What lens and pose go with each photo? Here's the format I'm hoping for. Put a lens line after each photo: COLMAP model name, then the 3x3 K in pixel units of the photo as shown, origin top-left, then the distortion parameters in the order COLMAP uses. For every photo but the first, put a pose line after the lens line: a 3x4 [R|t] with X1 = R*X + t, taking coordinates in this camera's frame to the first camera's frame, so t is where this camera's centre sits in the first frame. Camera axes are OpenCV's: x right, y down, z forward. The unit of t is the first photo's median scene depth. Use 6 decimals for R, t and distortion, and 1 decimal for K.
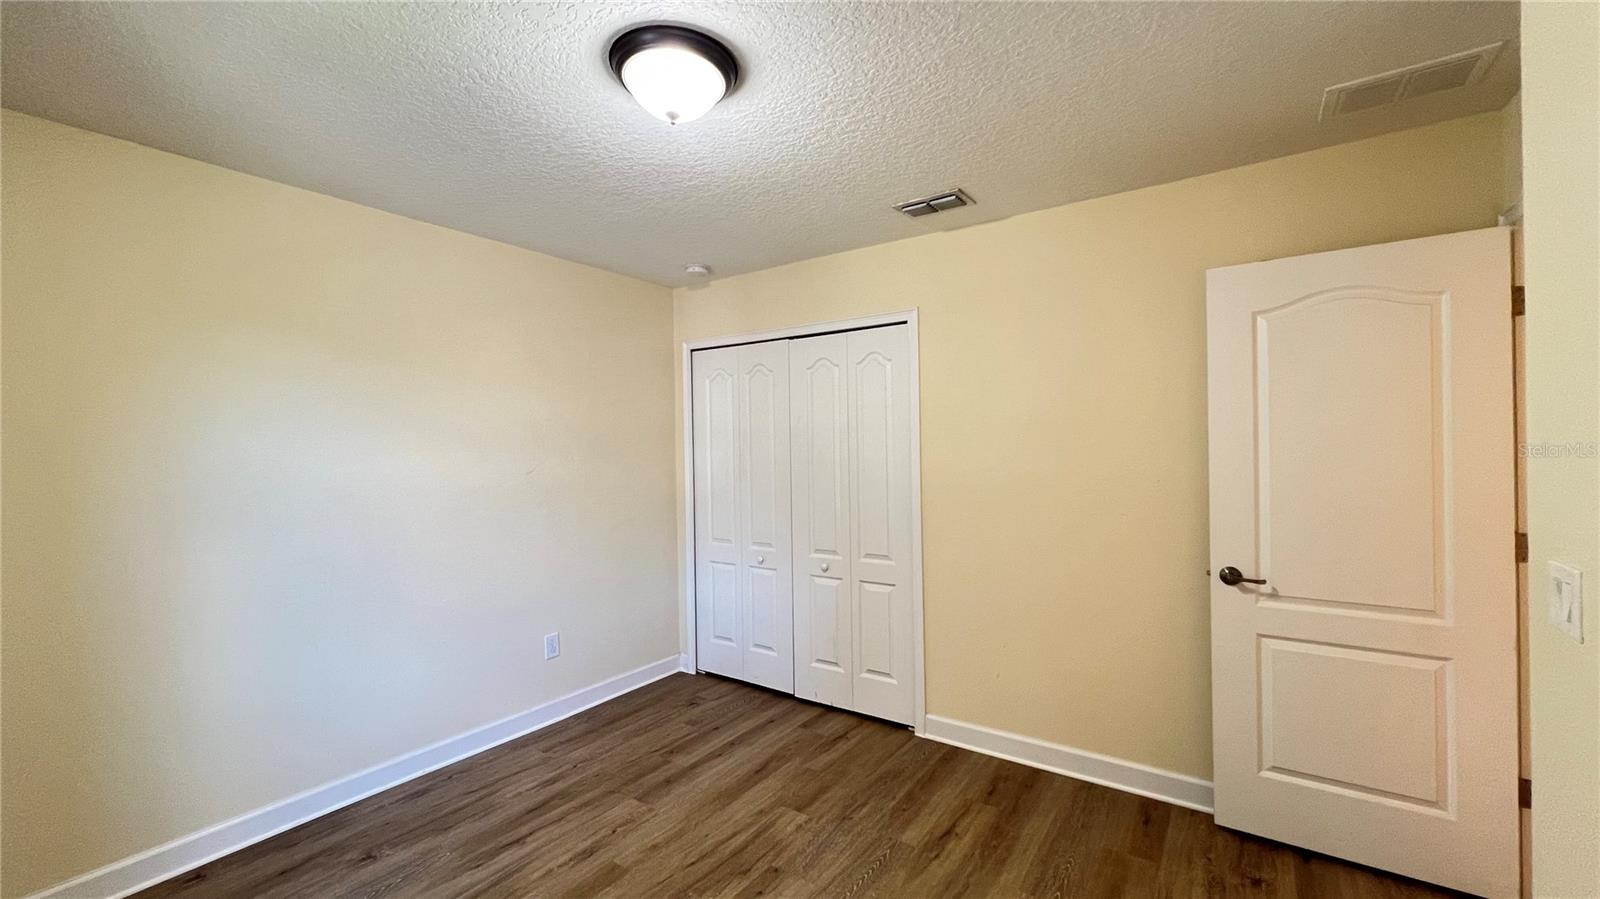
lens RADIAL K [[642.4, 0, 794.4], [0, 642.4, 448.7], [0, 0, 1]] dist [-0.001842, 0.000959]
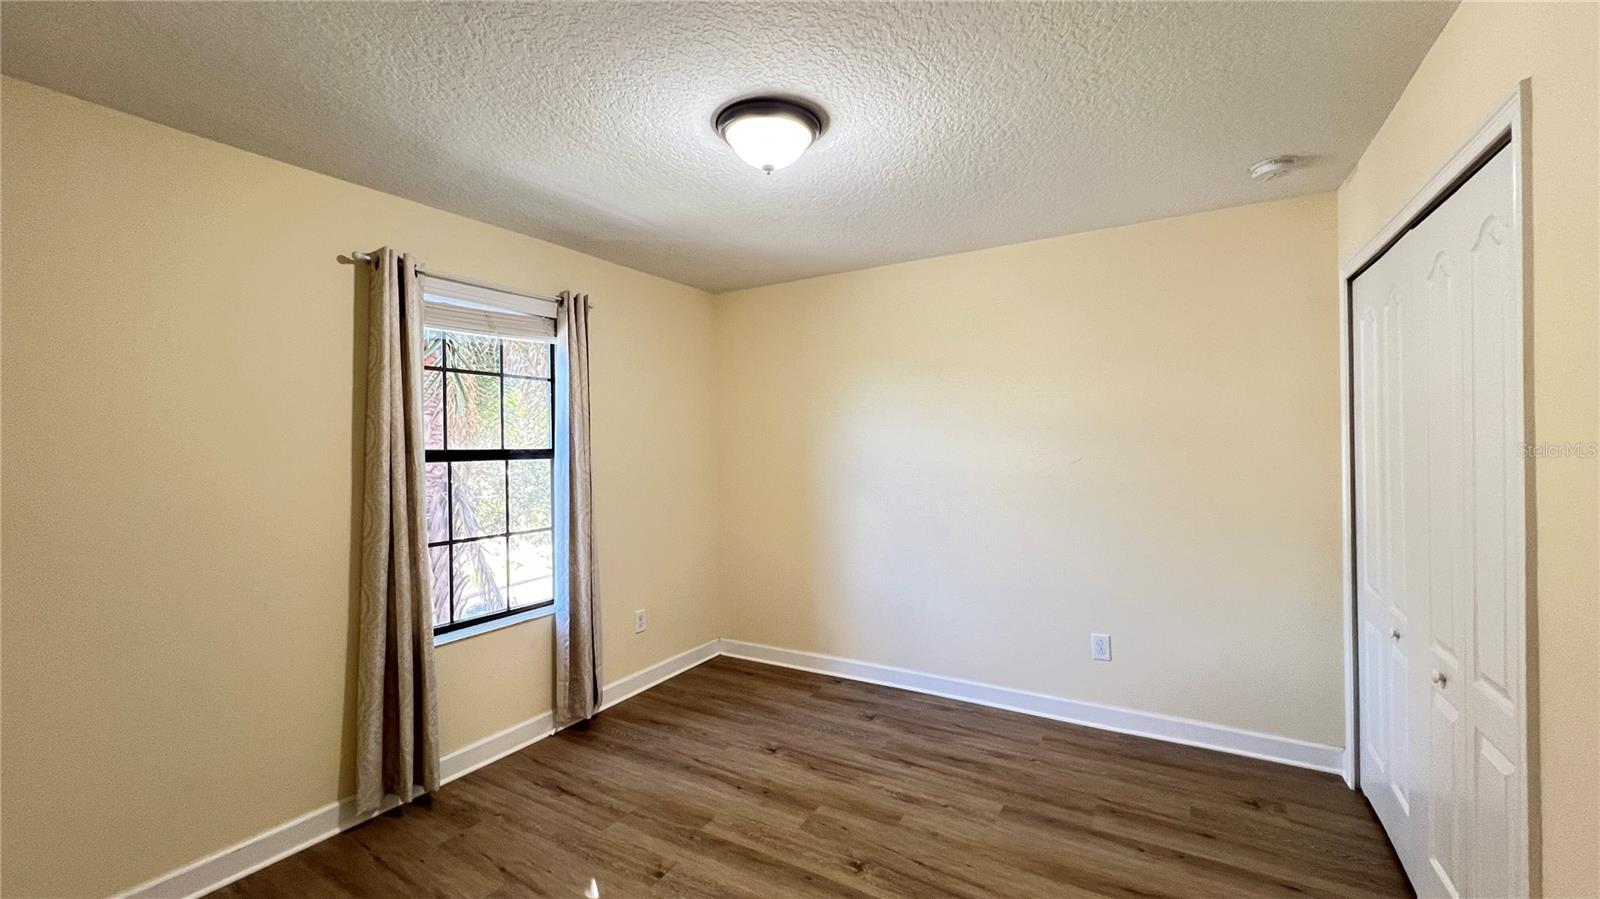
lens RADIAL K [[642.4, 0, 794.4], [0, 642.4, 448.7], [0, 0, 1]] dist [-0.001842, 0.000959]
pose [[0.068234, 0.018186, -0.997504, 0.629646], [0.012642, 0.999738, 0.019092, -0.008248], [0.997589, -0.013913, 0.067986, 0.591273]]
